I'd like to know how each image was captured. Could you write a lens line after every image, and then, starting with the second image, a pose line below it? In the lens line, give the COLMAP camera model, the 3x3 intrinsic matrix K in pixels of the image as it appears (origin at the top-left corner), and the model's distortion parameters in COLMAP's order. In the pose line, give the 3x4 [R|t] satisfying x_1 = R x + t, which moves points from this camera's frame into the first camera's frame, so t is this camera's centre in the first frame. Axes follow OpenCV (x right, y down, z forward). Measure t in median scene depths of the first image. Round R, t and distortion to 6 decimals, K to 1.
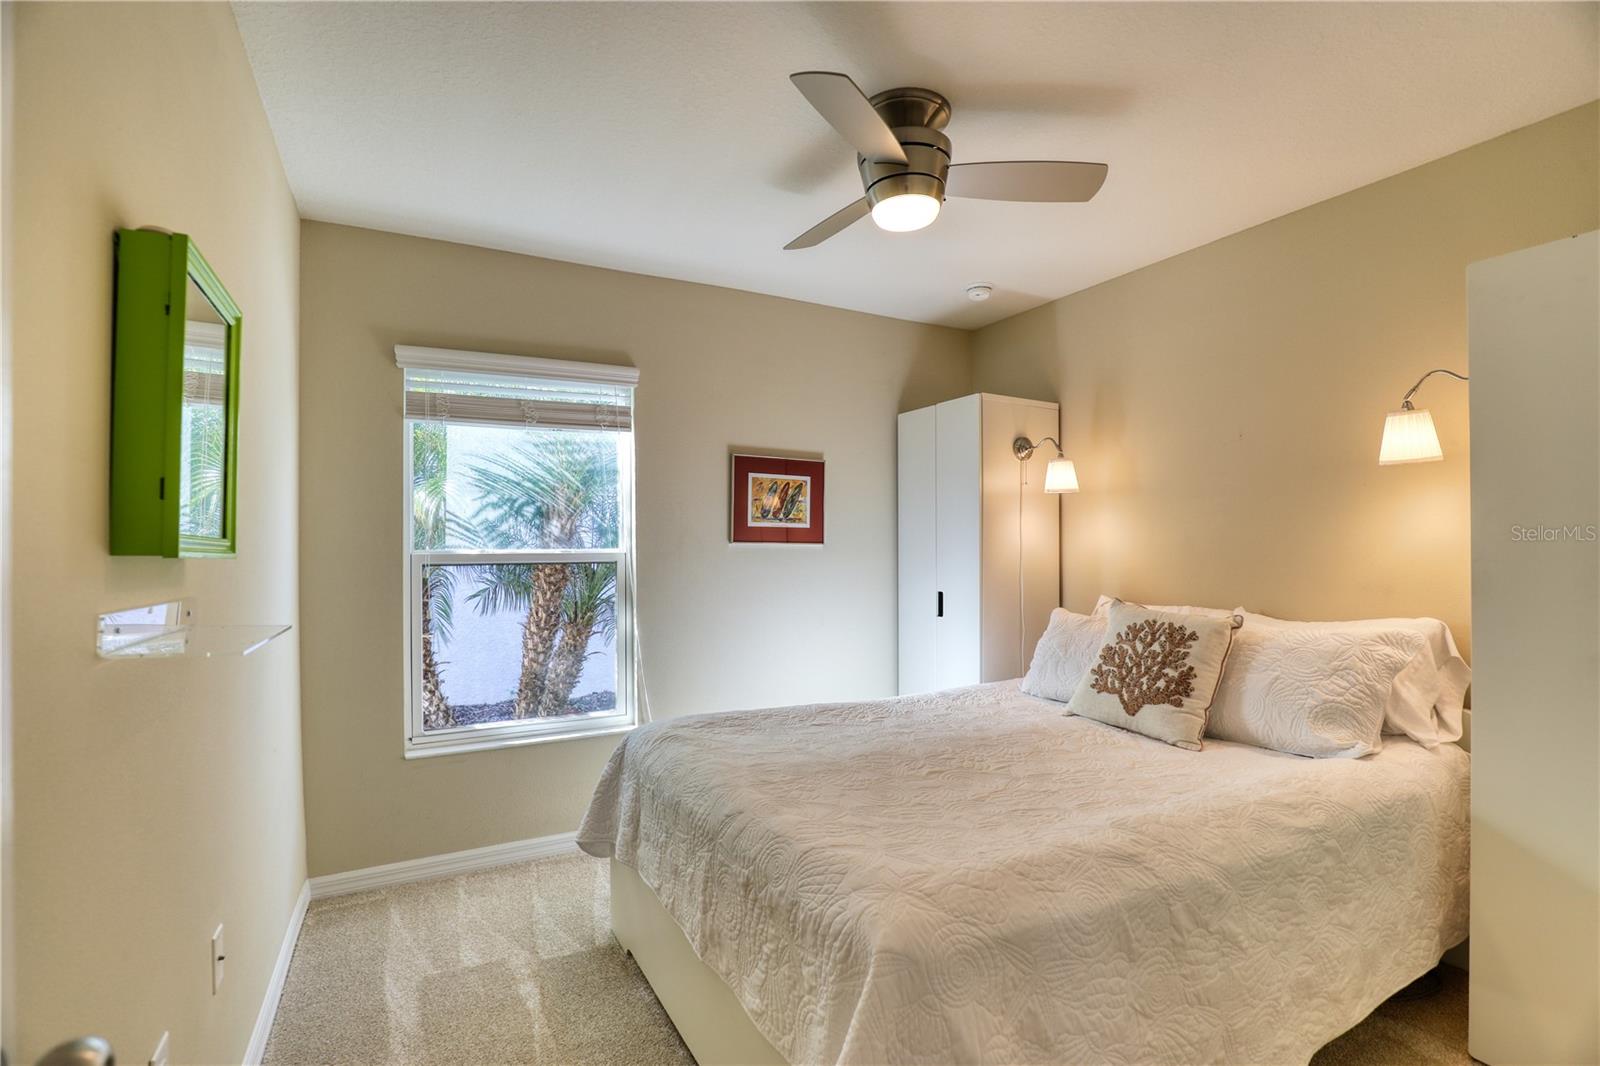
lens RADIAL K [[725.1, 0, 807.5], [0, 725.1, 541.6], [0, 0, 1]] dist [-0.040166, 0.008423]
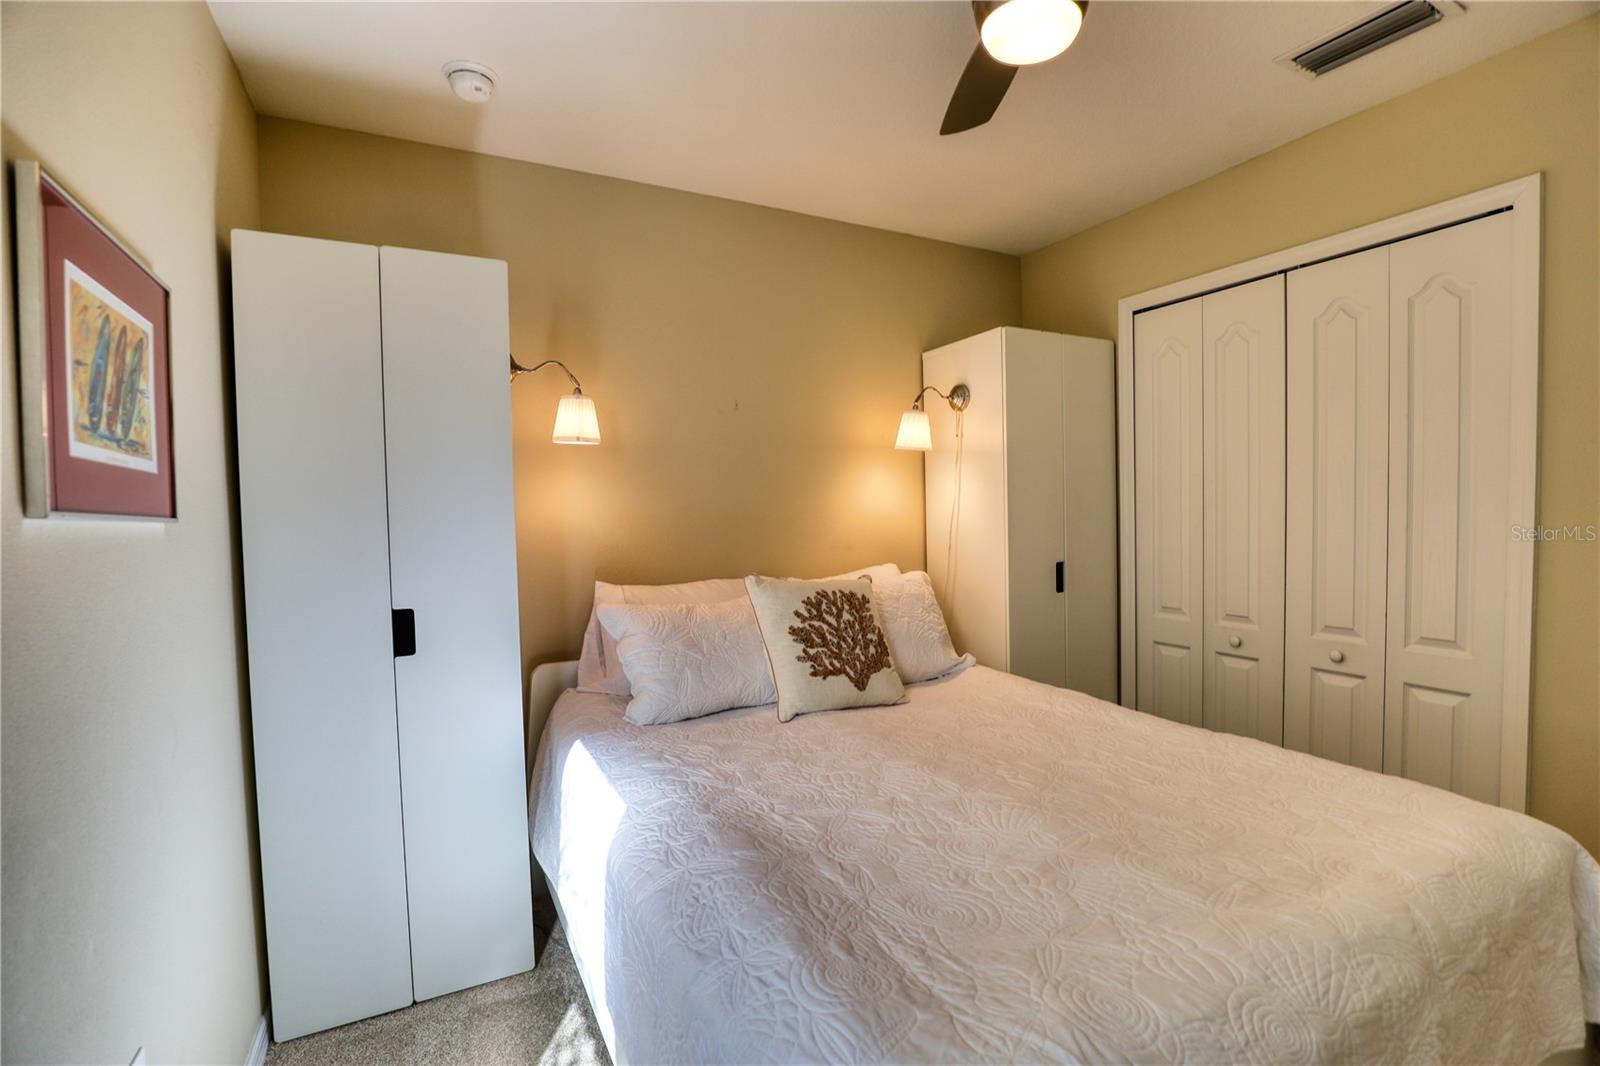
lens RADIAL K [[730.8, 0, 808.8], [0, 730.8, 540.4], [0, 0, 1]] dist [-0.037849, 0.008775]
pose [[0.012988, -0.035349, 0.999291, -0.490389], [0.017688, 0.999227, 0.035117, 0.008742], [-0.999759, 0.017219, 0.013603, 1.020639]]
